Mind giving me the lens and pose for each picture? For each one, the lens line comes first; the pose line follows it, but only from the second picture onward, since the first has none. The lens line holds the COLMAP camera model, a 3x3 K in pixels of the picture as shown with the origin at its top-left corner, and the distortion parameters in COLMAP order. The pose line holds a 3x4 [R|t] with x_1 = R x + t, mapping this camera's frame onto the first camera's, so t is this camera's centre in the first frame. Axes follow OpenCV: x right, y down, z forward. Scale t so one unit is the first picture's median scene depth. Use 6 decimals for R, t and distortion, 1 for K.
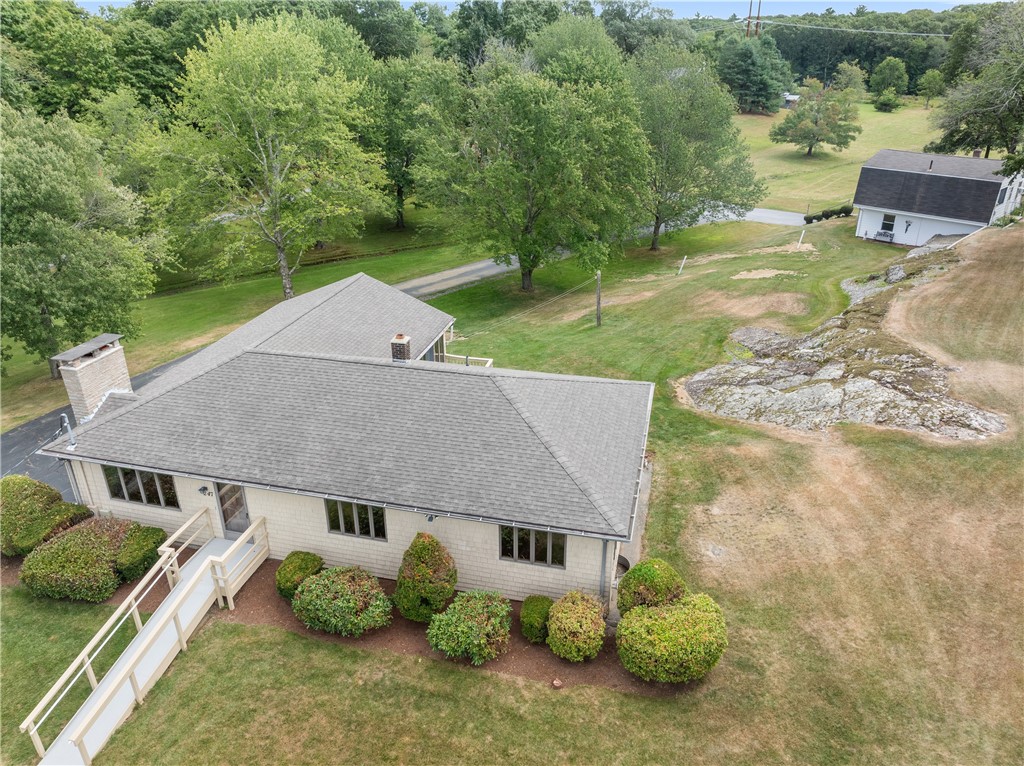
lens RADIAL K [[719.6, 0, 516.9], [0, 719.6, 379.5], [0, 0, 1]] dist [-0.036558, -0.003842]
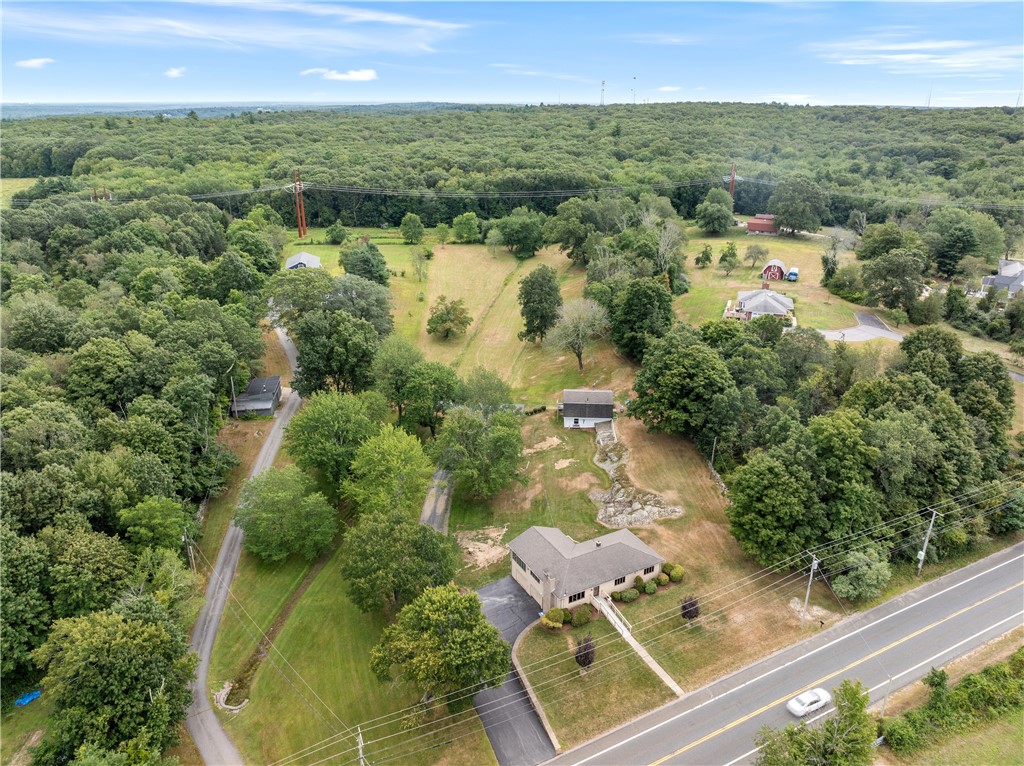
lens RADIAL K [[719.6, 0, 516.9], [0, 719.6, 379.5], [0, 0, 1]] dist [-0.036558, -0.003842]
pose [[0.741157, -0.243902, 0.625458, -1.997273], [0.277113, 0.959741, 0.045885, -0.889398], [-0.611469, 0.139315, 0.778908, -1.485673]]
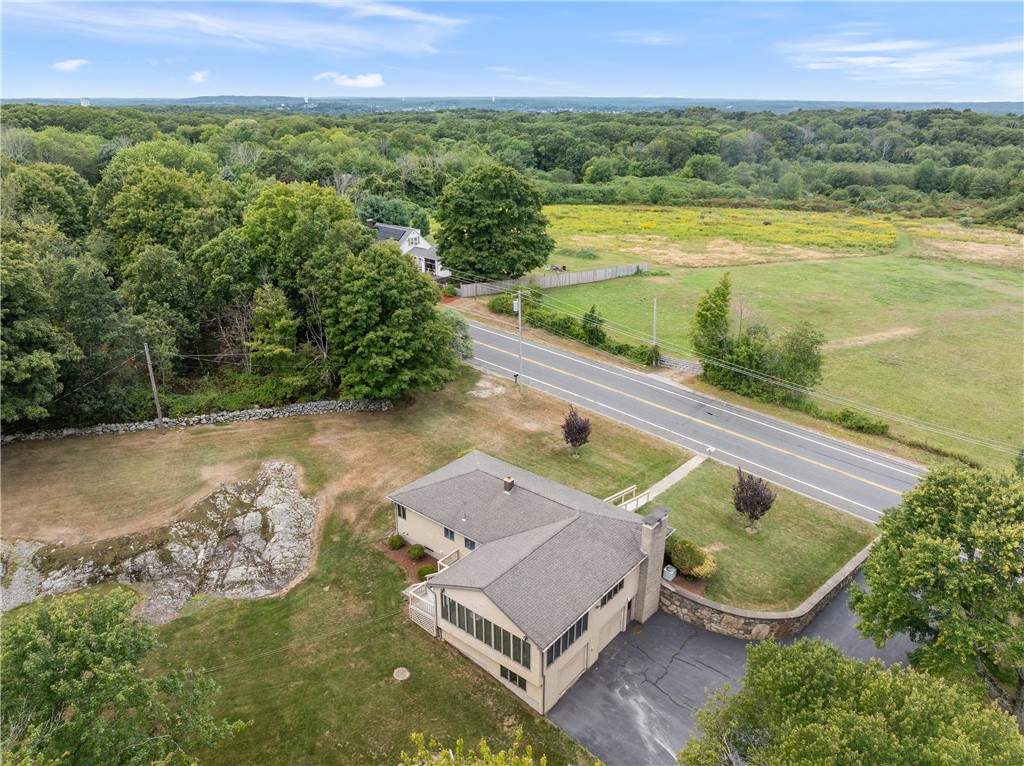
lens RADIAL K [[719.6, 0, 516.9], [0, 719.6, 379.5], [0, 0, 1]] dist [-0.036558, -0.003842]
pose [[-0.902193, -0.163059, 0.399323, -0.636327], [0.174350, 0.708928, 0.683391, -1.104141], [-0.394524, 0.686173, -0.611161, 1.353354]]
